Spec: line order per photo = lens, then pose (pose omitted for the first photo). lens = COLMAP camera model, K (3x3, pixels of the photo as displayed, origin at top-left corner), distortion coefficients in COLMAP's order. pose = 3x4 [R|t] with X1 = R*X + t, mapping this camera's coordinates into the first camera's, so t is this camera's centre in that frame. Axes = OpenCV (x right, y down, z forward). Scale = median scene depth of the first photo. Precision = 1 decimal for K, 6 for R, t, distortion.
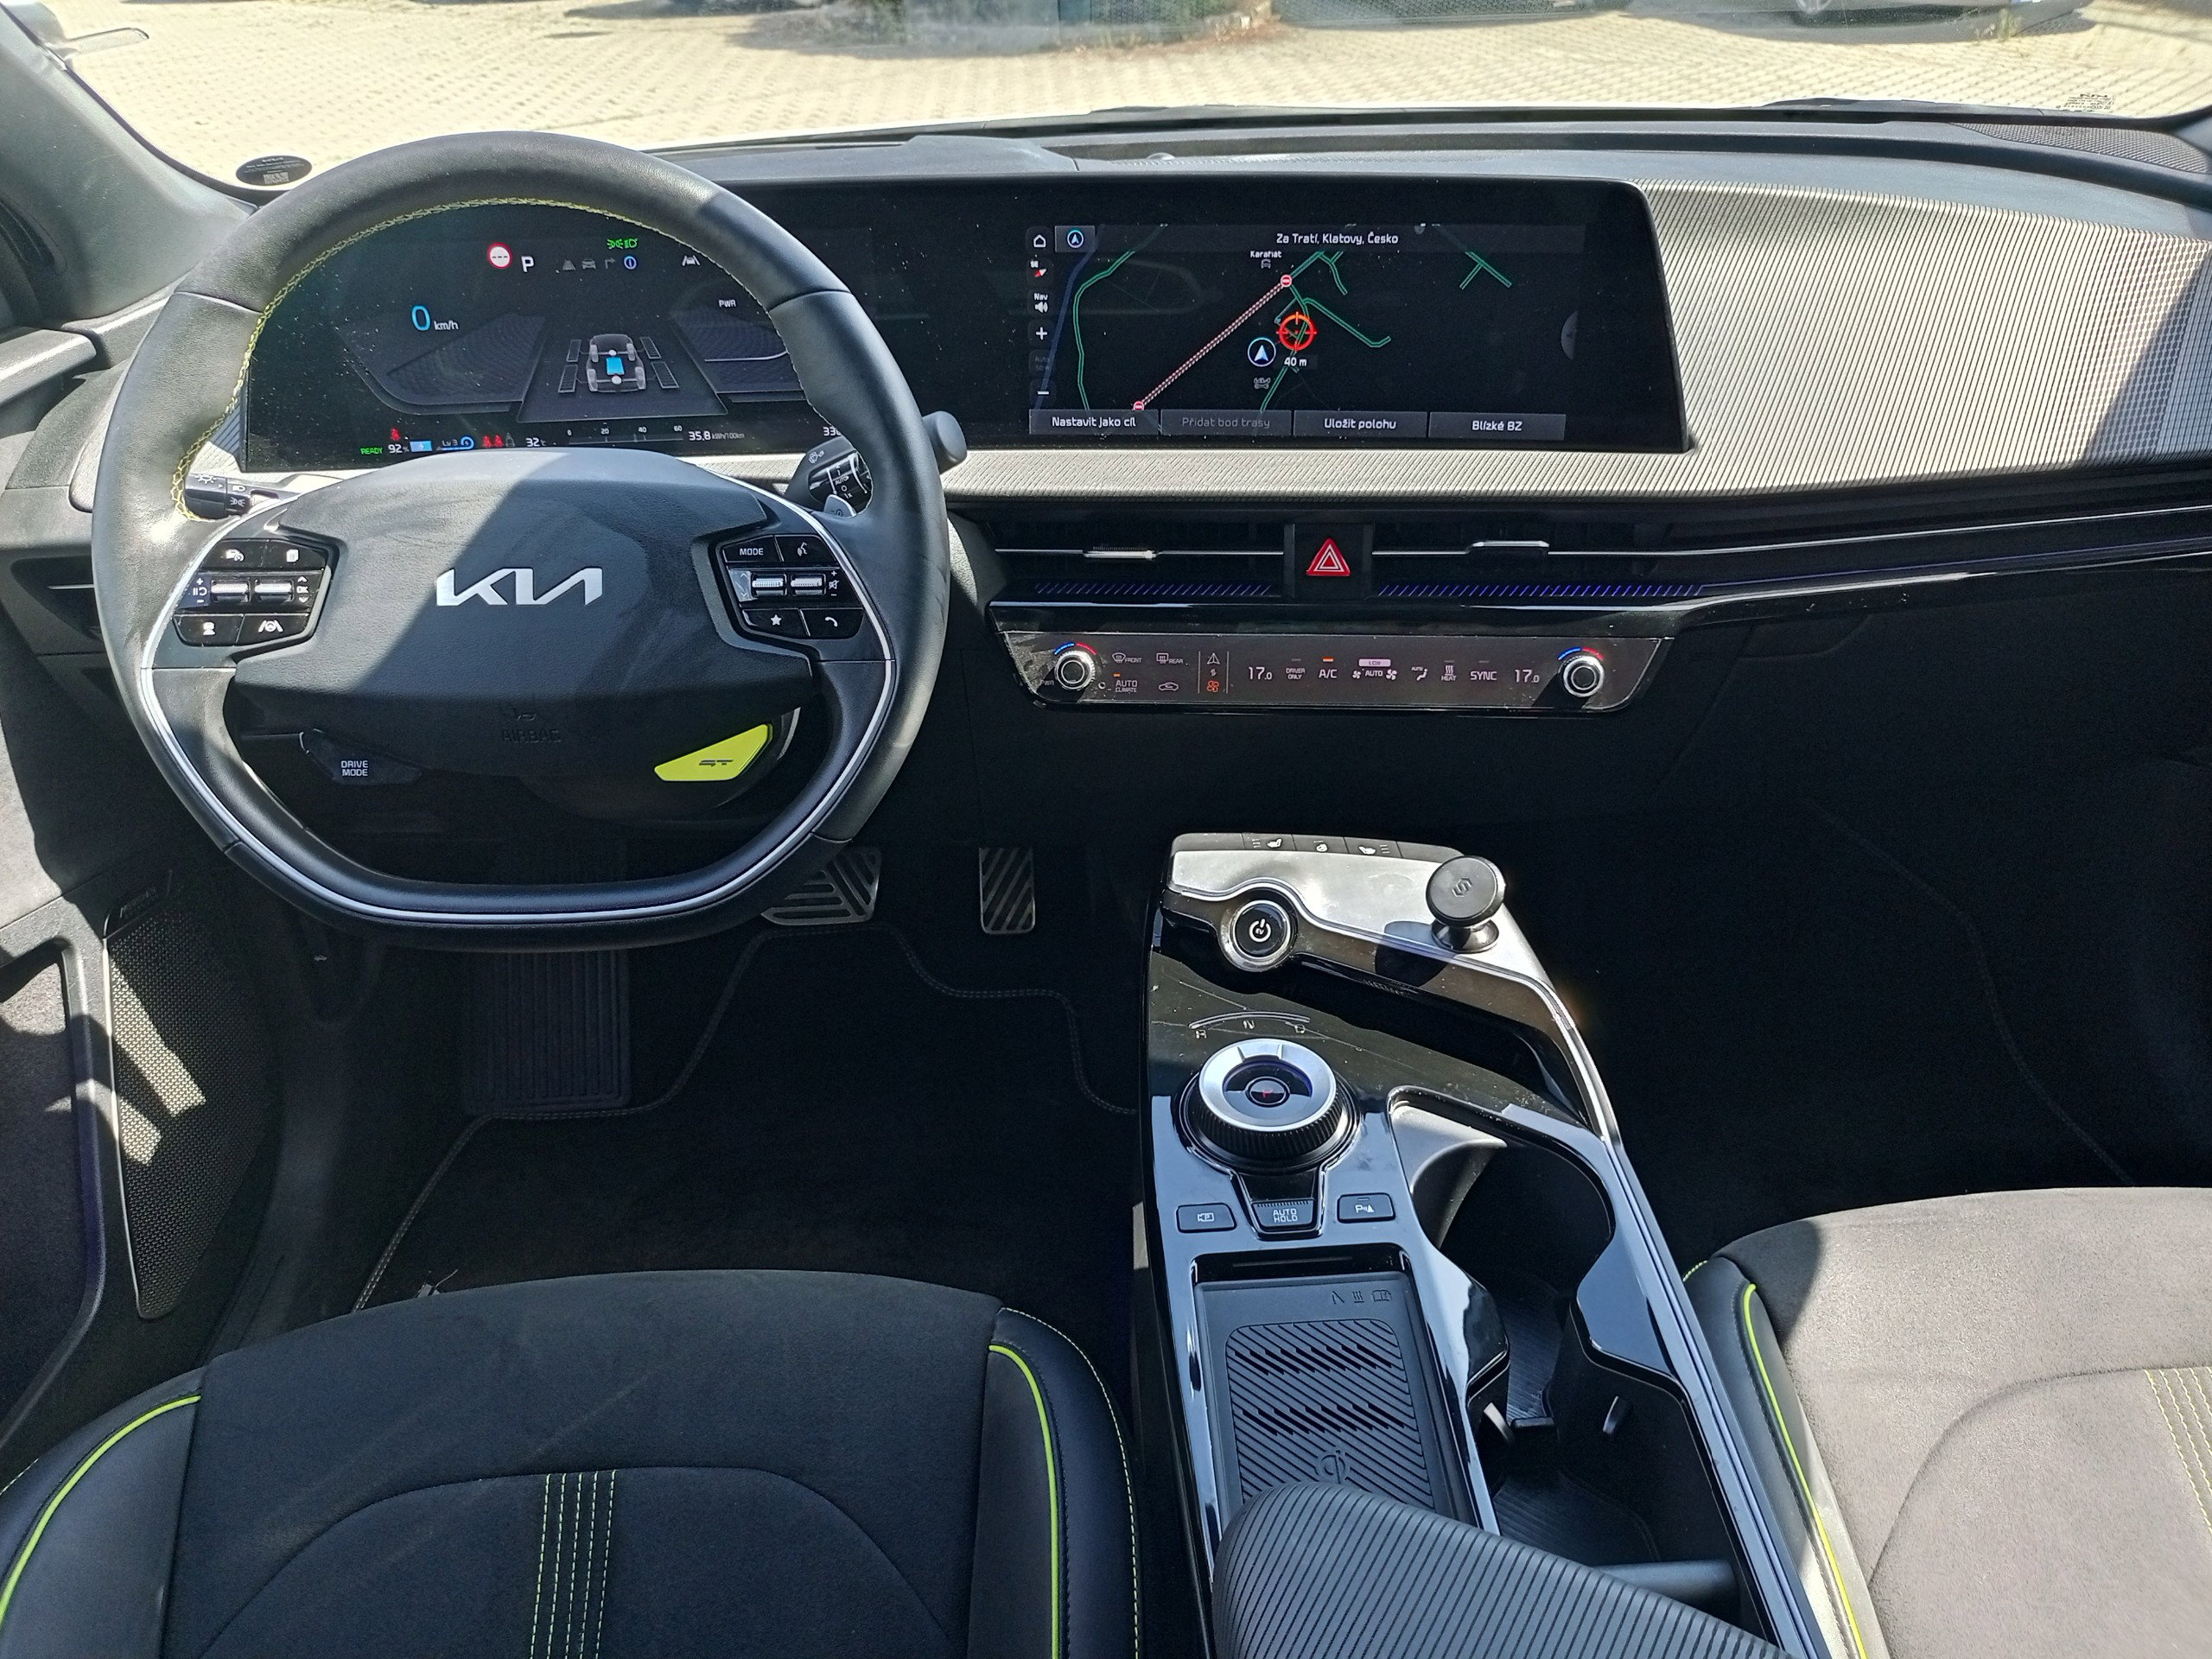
lens RADIAL K [[1656.4, 0, 1114.2], [0, 1656.4, 833.8], [0, 0, 1]] dist [0.021188, -0.008996]
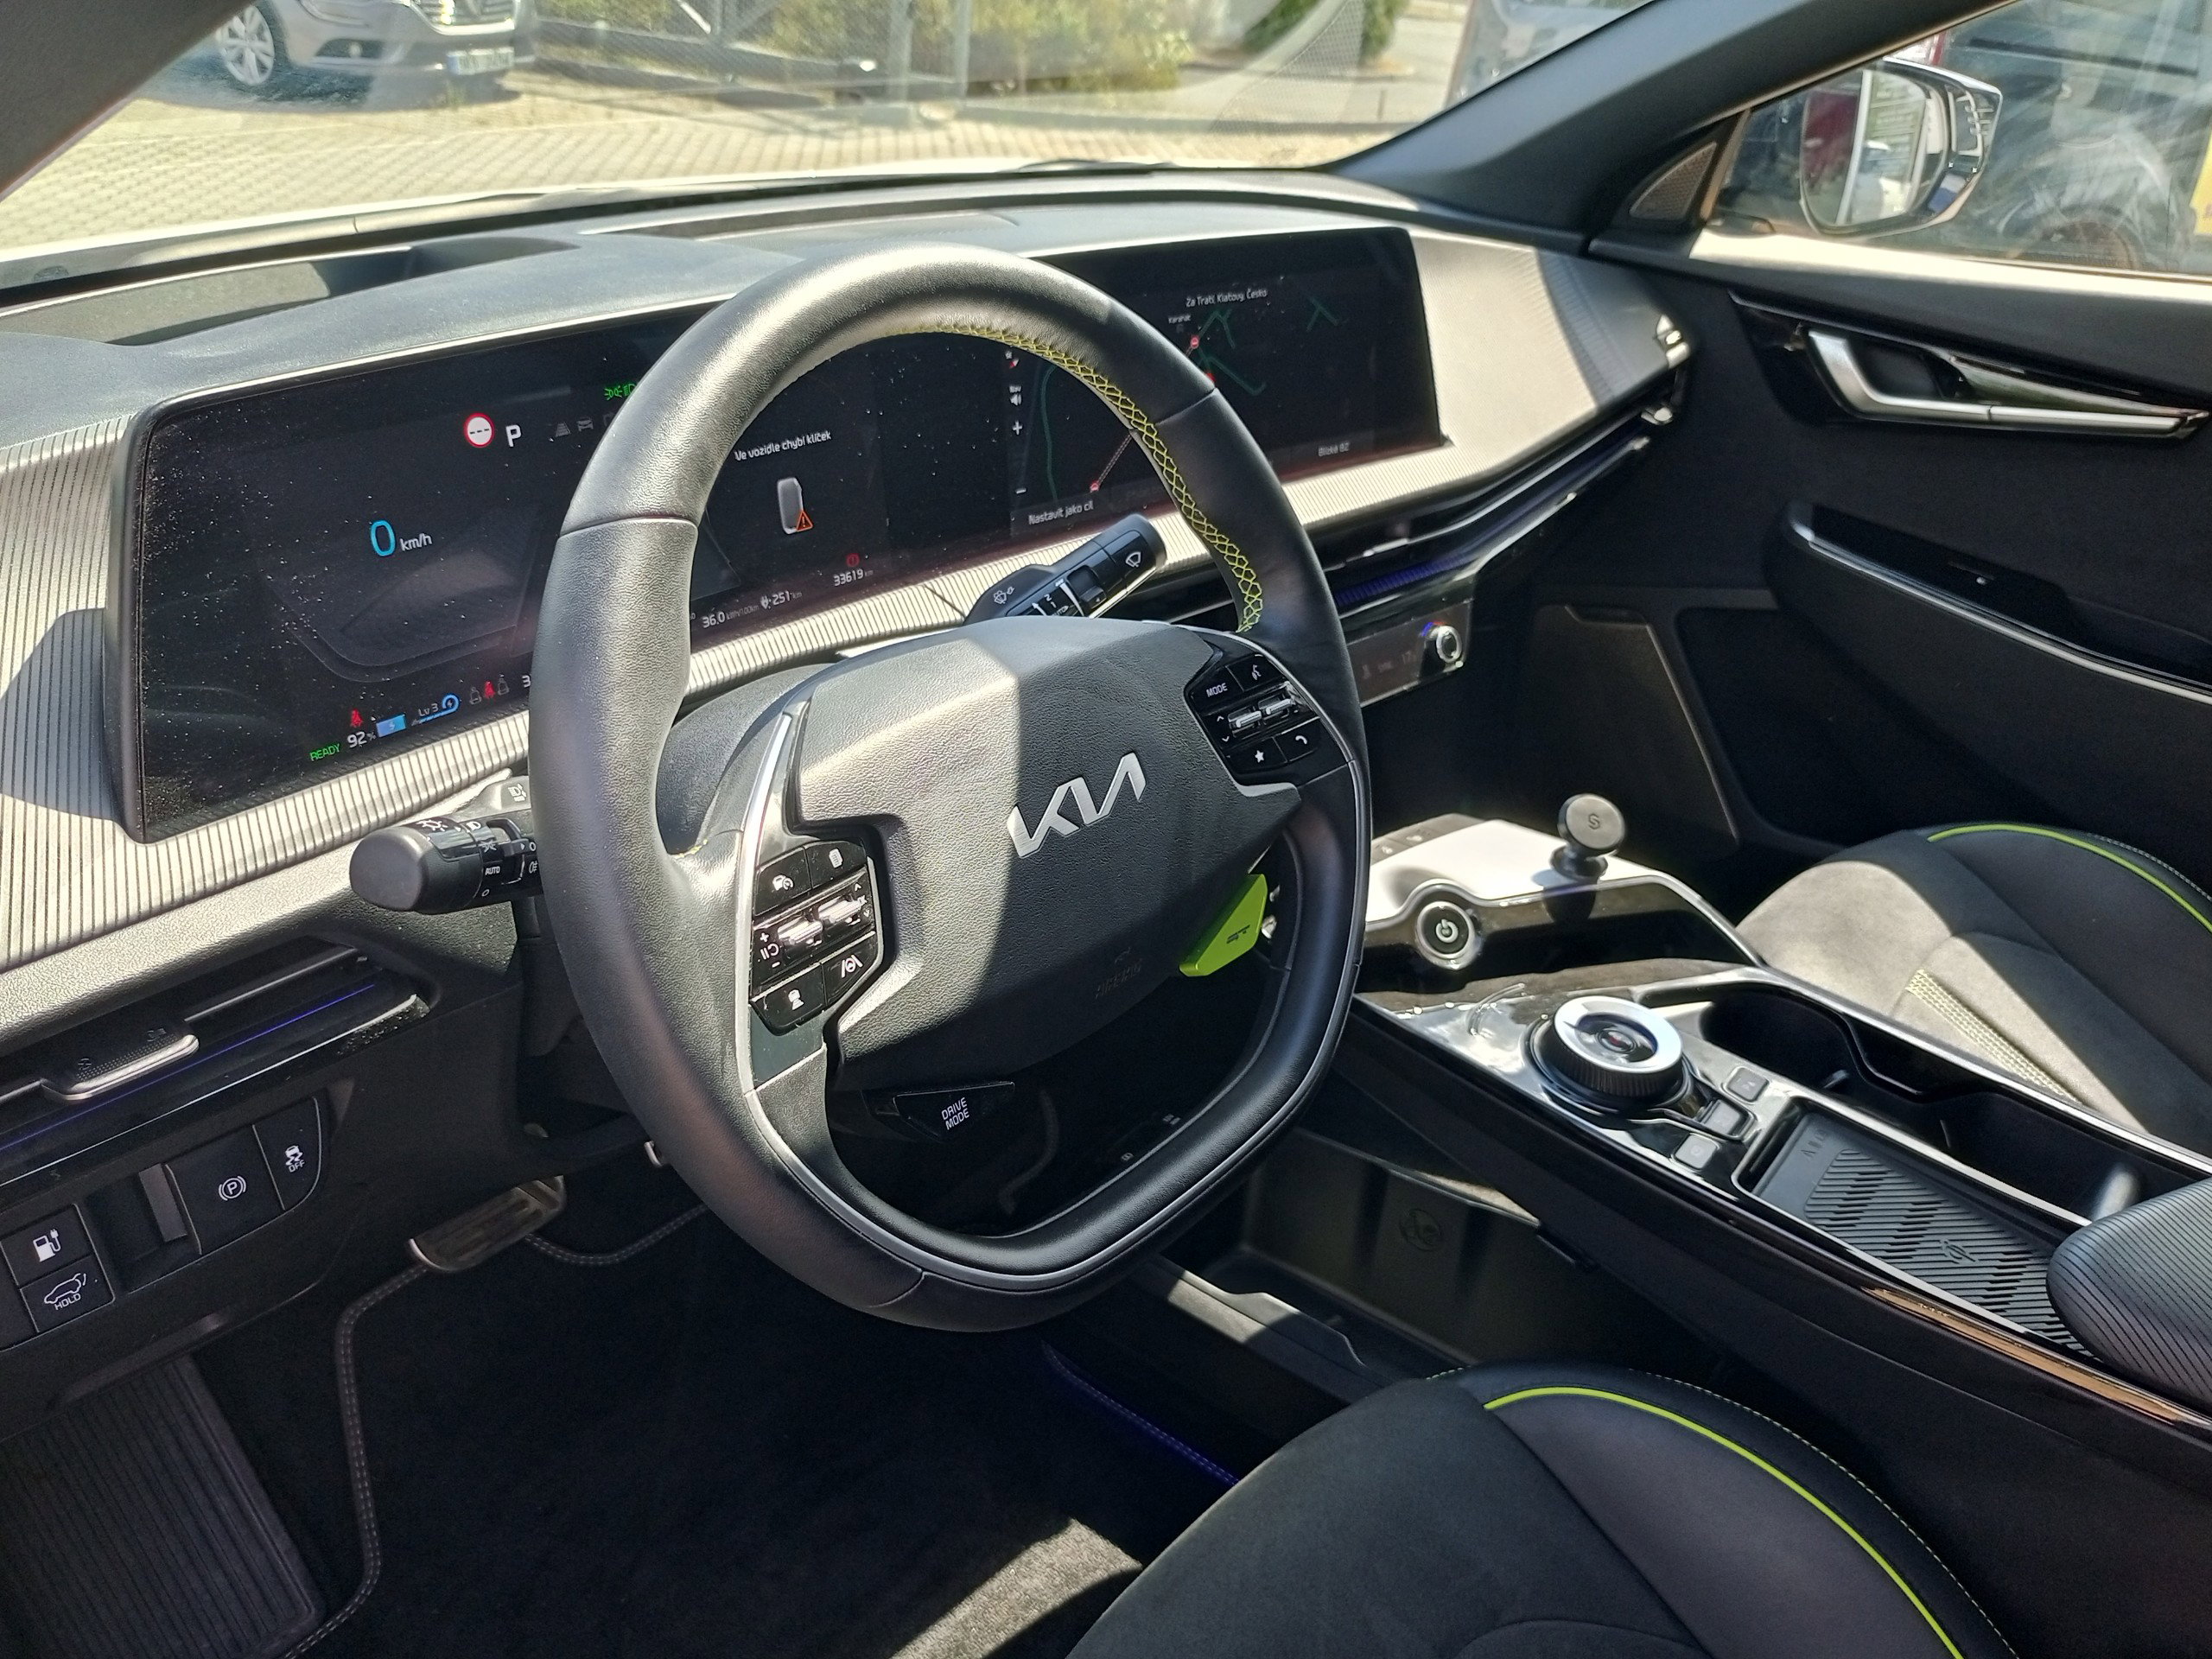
lens RADIAL K [[1656.4, 0, 1114.2], [0, 1656.4, 833.8], [0, 0, 1]] dist [0.021188, -0.008996]
pose [[0.664285, -0.309728, 0.680290, -0.726278], [0.333100, 0.937409, 0.101528, -0.171506], [-0.669156, 0.159161, 0.725877, 0.343740]]
